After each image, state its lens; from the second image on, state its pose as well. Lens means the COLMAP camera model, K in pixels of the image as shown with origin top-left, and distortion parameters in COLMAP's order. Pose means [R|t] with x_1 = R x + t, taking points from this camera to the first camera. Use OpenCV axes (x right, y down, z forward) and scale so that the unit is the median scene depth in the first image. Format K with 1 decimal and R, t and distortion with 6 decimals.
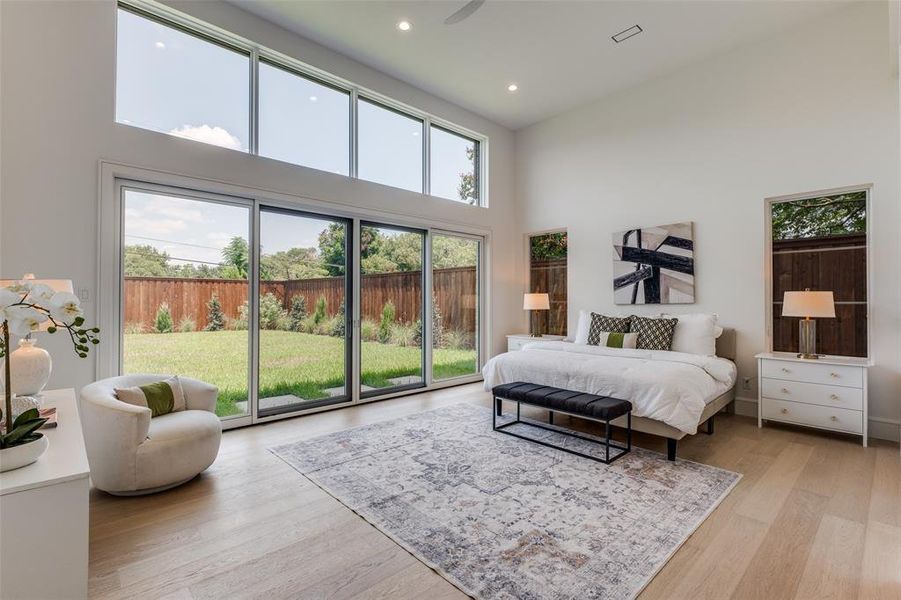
lens RADIAL K [[427.8, 0, 441.4], [0, 427.8, 298.2], [0, 0, 1]] dist [0.004446, -0.001718]
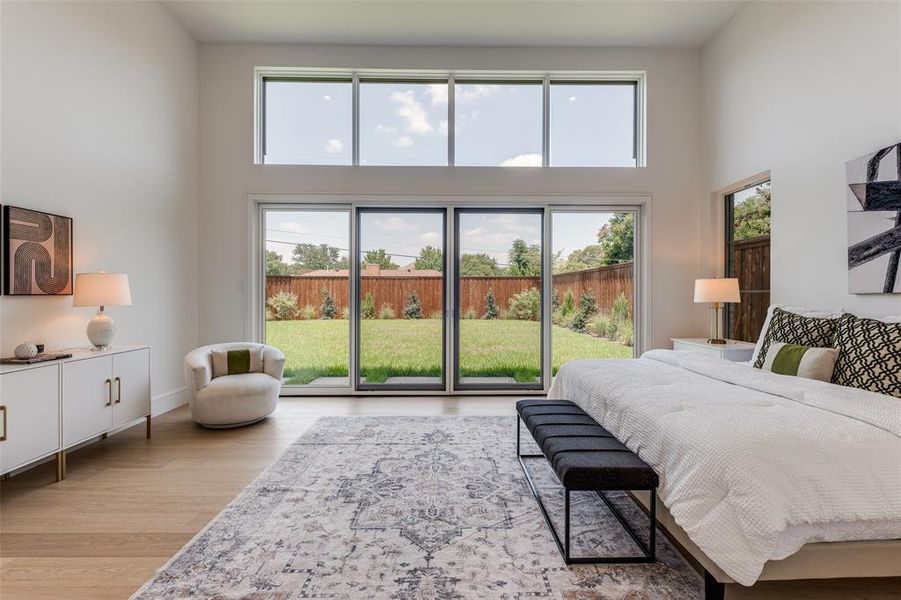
lens RADIAL K [[392.0, 0, 448.4], [0, 392.0, 299.5], [0, 0, 1]] dist [-0.001689, -0.002013]
pose [[0.735119, 0.006741, -0.677905, 0.479791], [0.003359, 0.999902, 0.013585, 0.016958], [0.677930, -0.012263, 0.735024, 0.387035]]
